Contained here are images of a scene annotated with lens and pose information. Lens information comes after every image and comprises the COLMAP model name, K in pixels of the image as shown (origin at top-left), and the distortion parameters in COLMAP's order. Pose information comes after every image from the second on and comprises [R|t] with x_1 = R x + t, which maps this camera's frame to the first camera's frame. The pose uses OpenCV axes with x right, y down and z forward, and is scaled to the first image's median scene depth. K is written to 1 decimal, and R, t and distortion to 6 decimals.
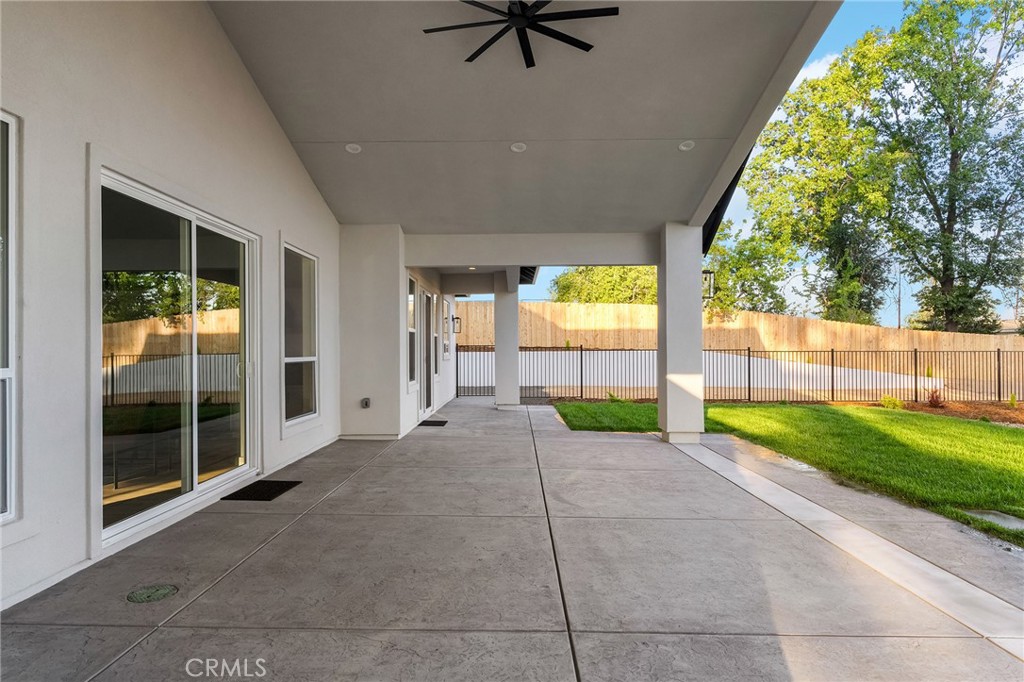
lens RADIAL K [[599.3, 0, 512.0], [0, 599.3, 341.0], [0, 0, 1]] dist [-0.000224, 0.000051]
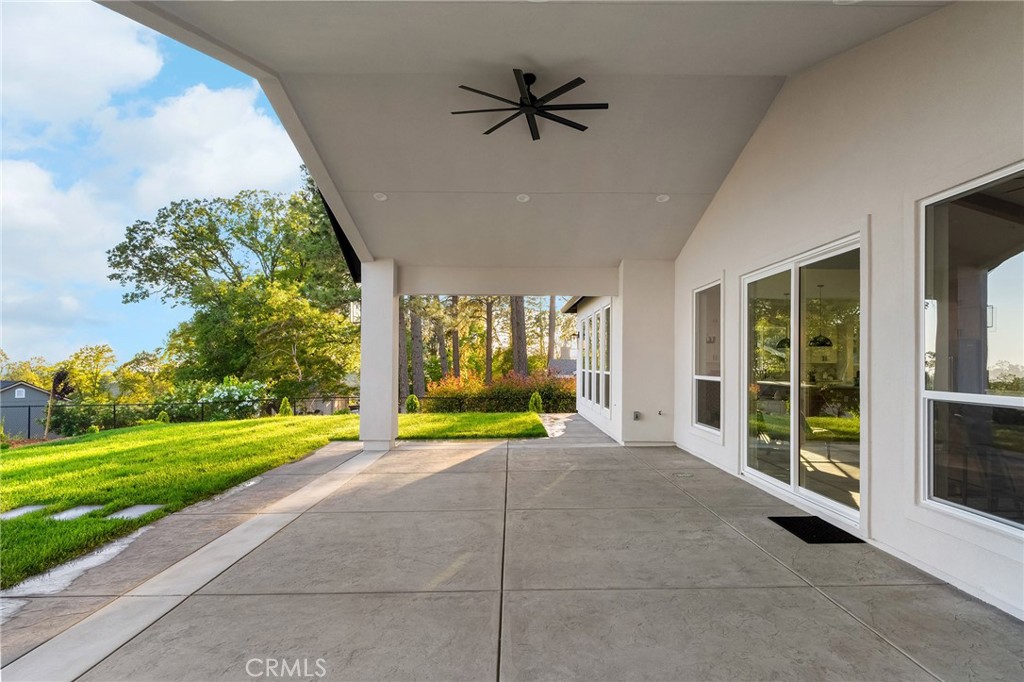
lens RADIAL K [[591.3, 0, 512.6], [0, 591.3, 364.5], [0, 0, 1]] dist [0.000085, 0.000005]
pose [[-1.000000, 0.000619, 0.000268, 0.044581], [0.000617, 0.999974, -0.007125, 0.005158], [-0.000272, -0.007125, -0.999975, 2.215574]]
